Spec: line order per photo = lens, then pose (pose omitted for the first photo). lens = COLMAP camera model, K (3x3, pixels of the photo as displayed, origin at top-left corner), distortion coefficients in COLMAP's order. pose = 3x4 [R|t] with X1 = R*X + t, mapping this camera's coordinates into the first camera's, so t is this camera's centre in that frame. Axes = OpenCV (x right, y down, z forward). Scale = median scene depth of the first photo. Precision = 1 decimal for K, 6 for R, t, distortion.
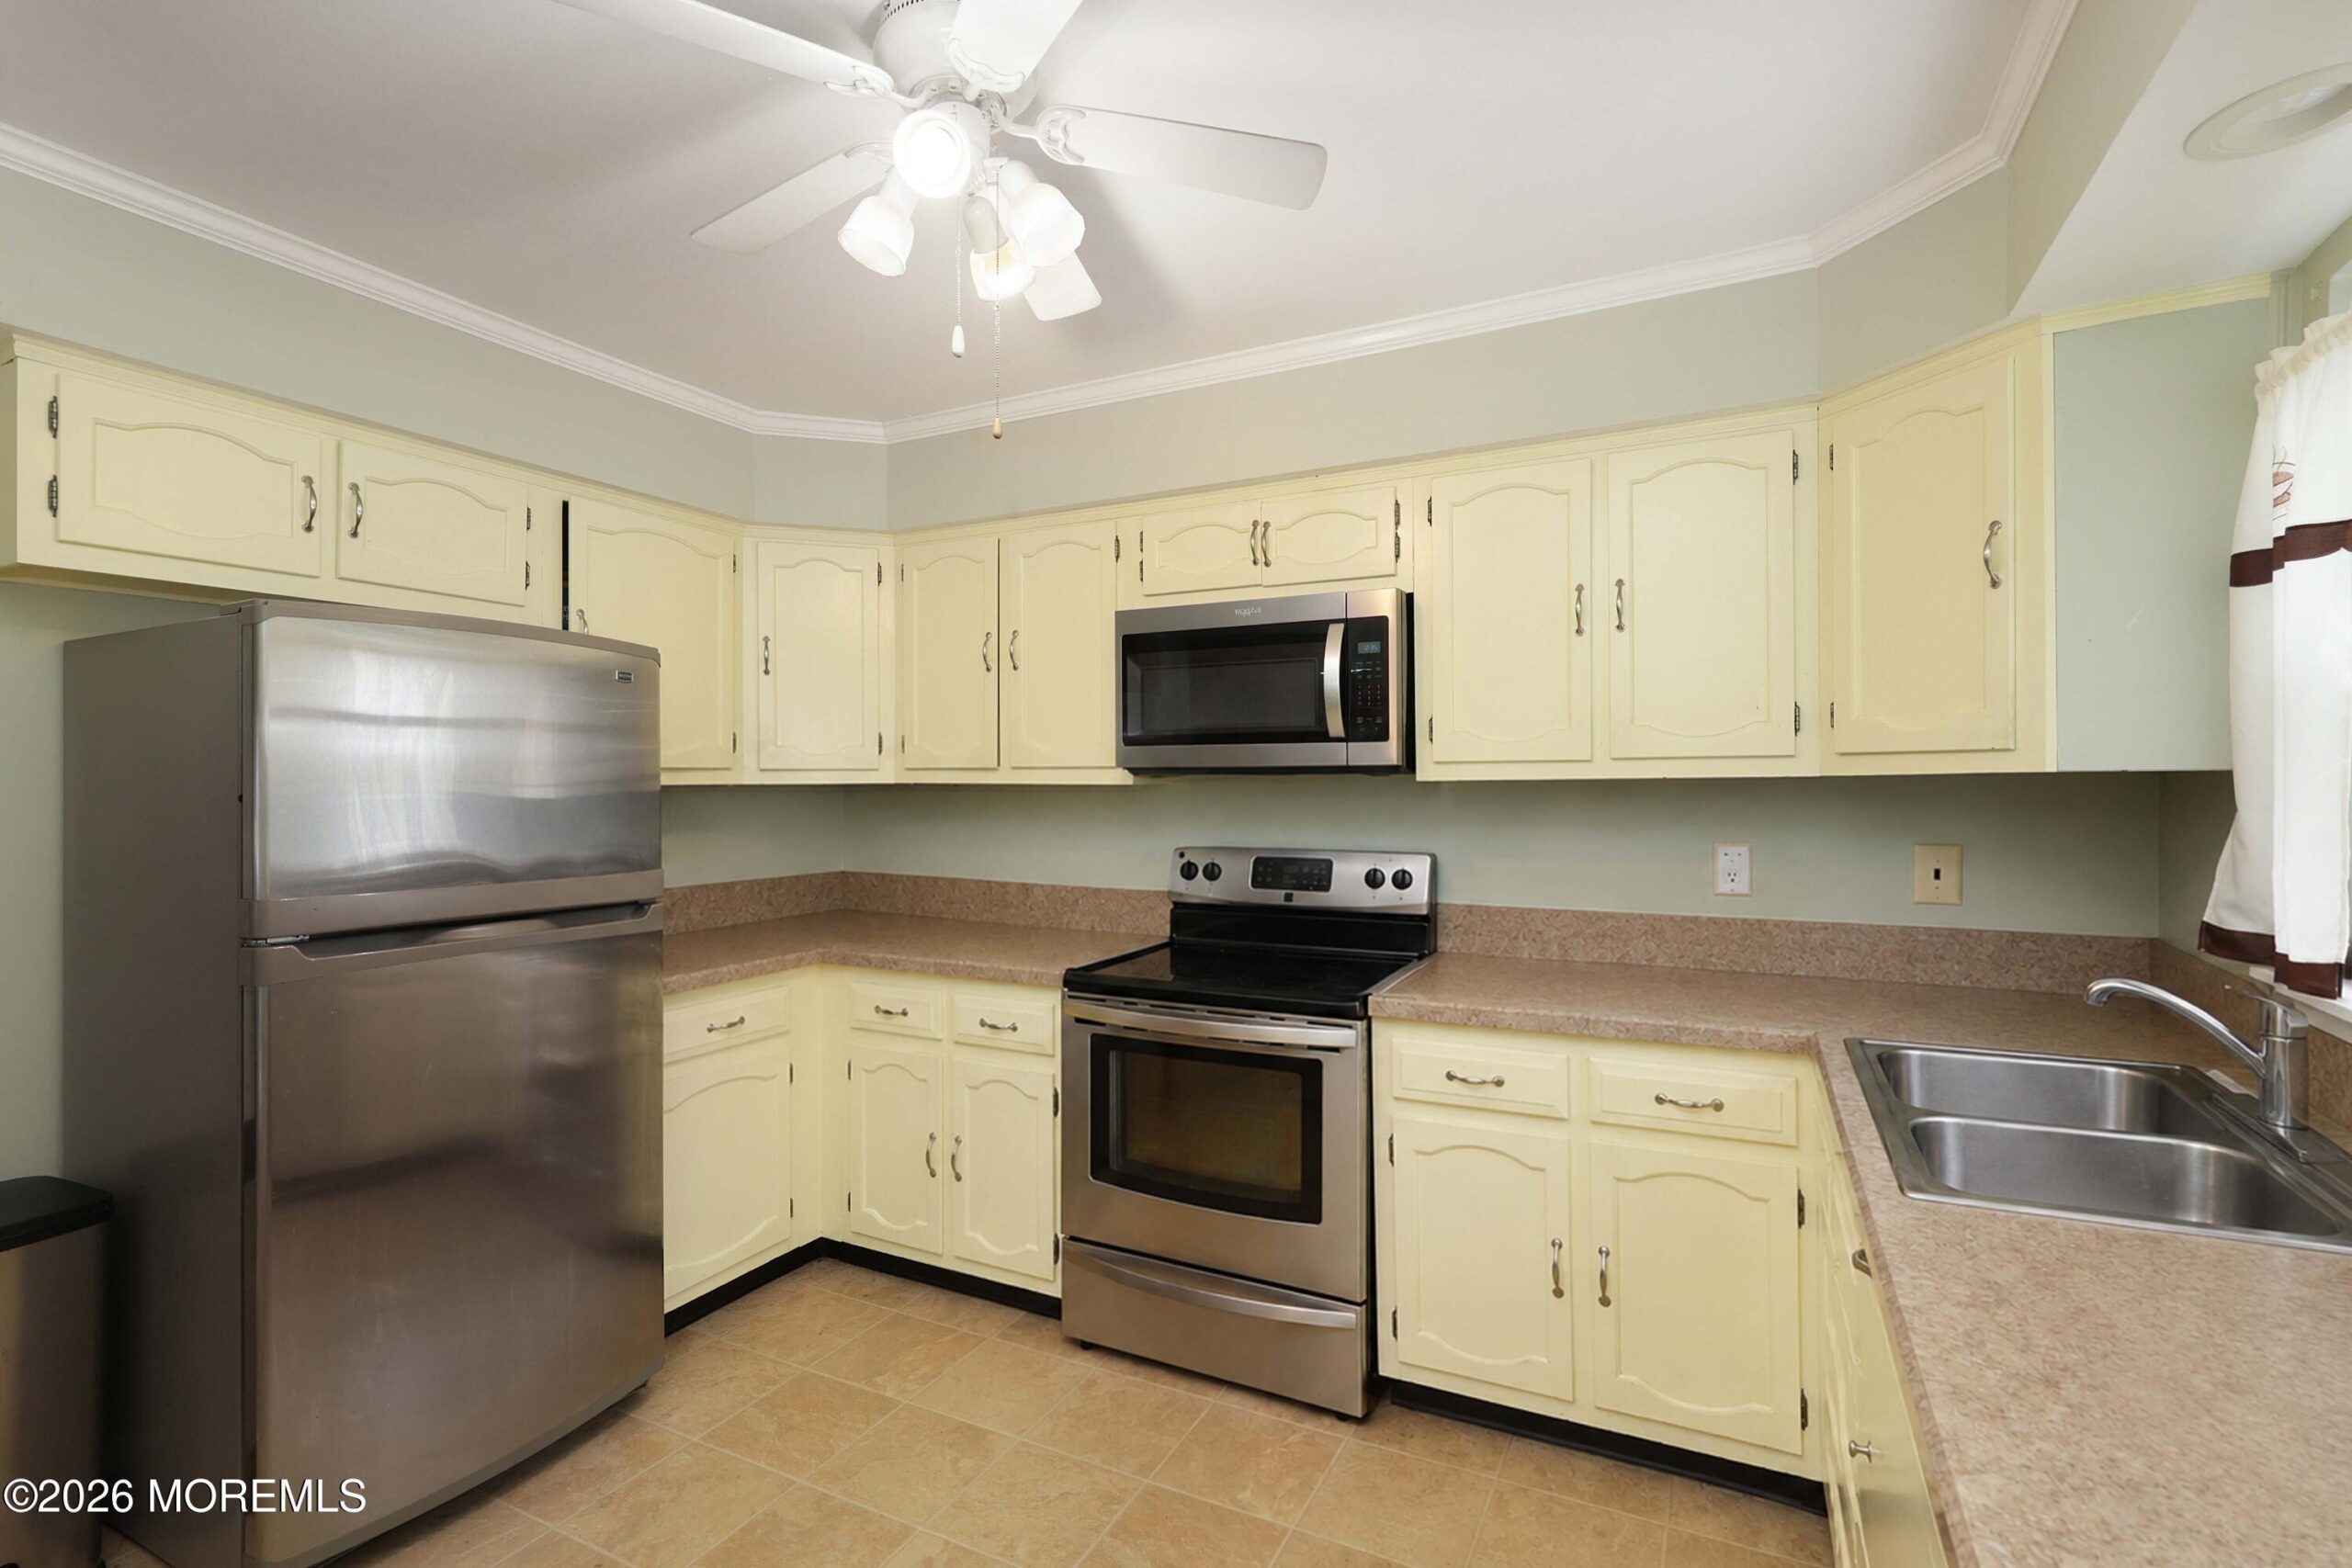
lens RADIAL K [[1080.0, 0, 1176.0], [0, 1080.0, 784.0], [0, 0, 1]] dist [-0.003230, -0.000214]
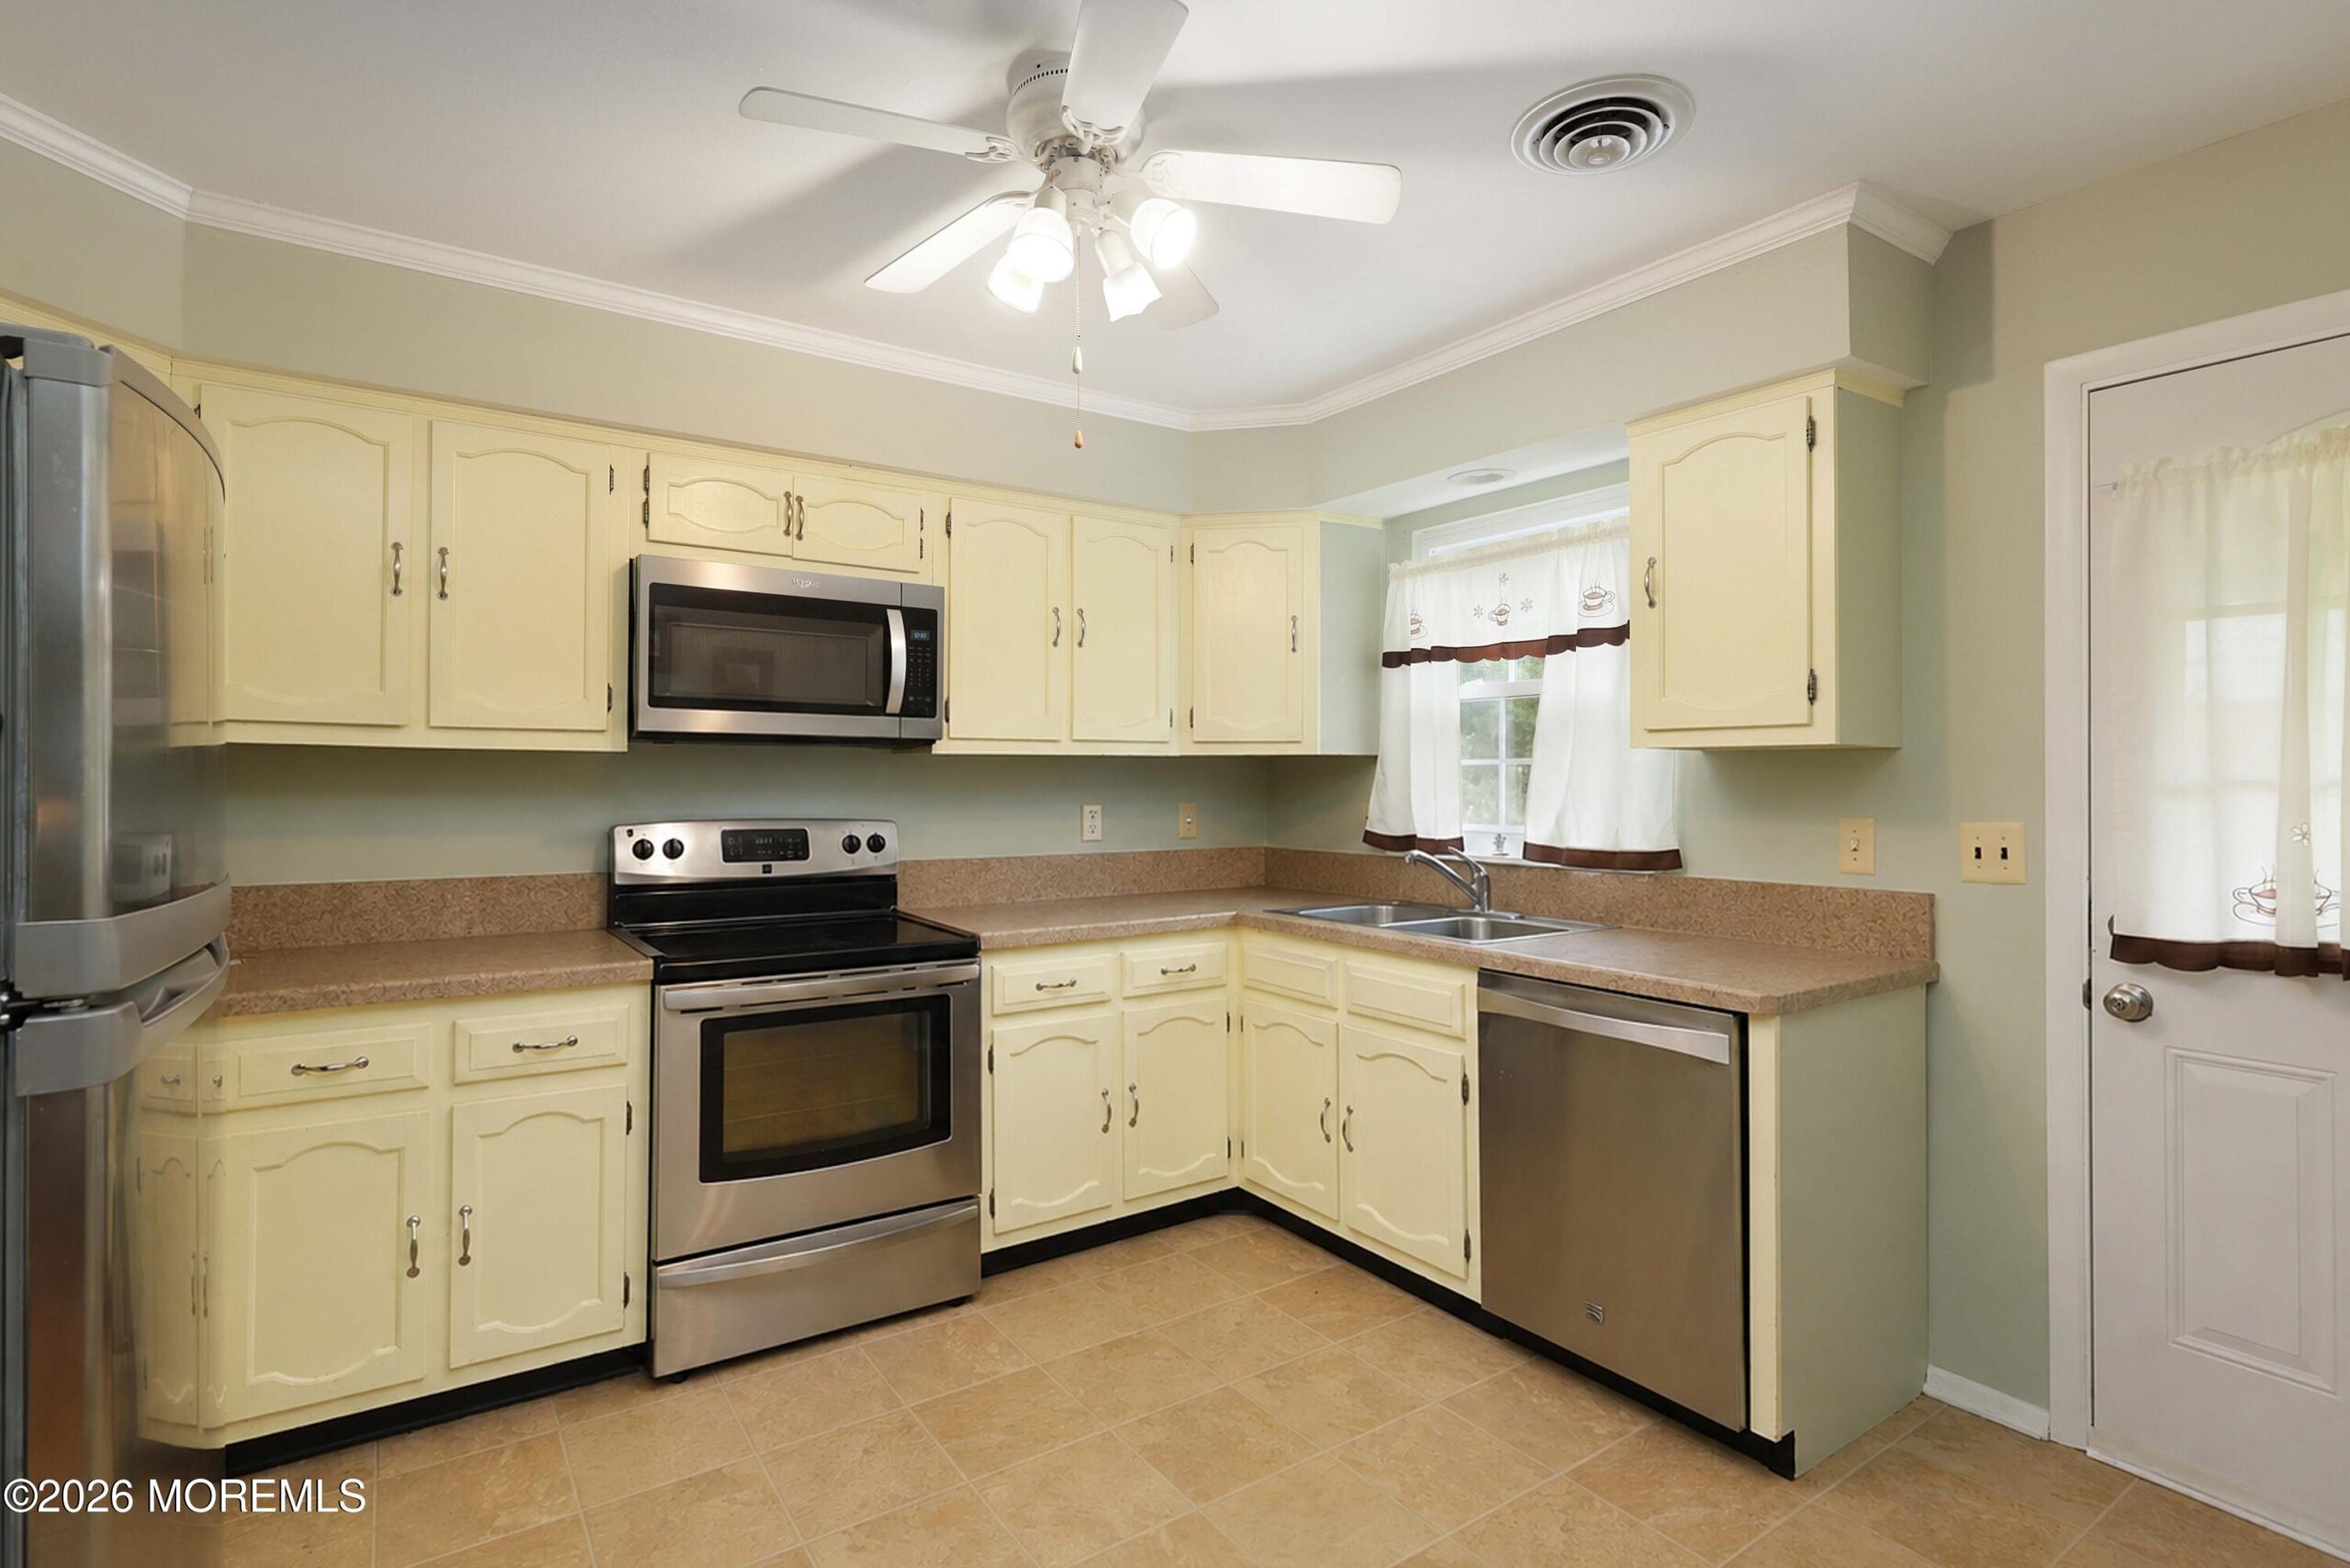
lens RADIAL K [[1171.9, 0, 1169.7], [0, 1171.9, 758.0], [0, 0, 1]] dist [0.002762, 0.000727]
pose [[0.475051, 0.021310, 0.879700, -0.750939], [-0.005817, 0.999761, -0.021077, 0.026167], [-0.879939, 0.004895, 0.475062, 0.178529]]
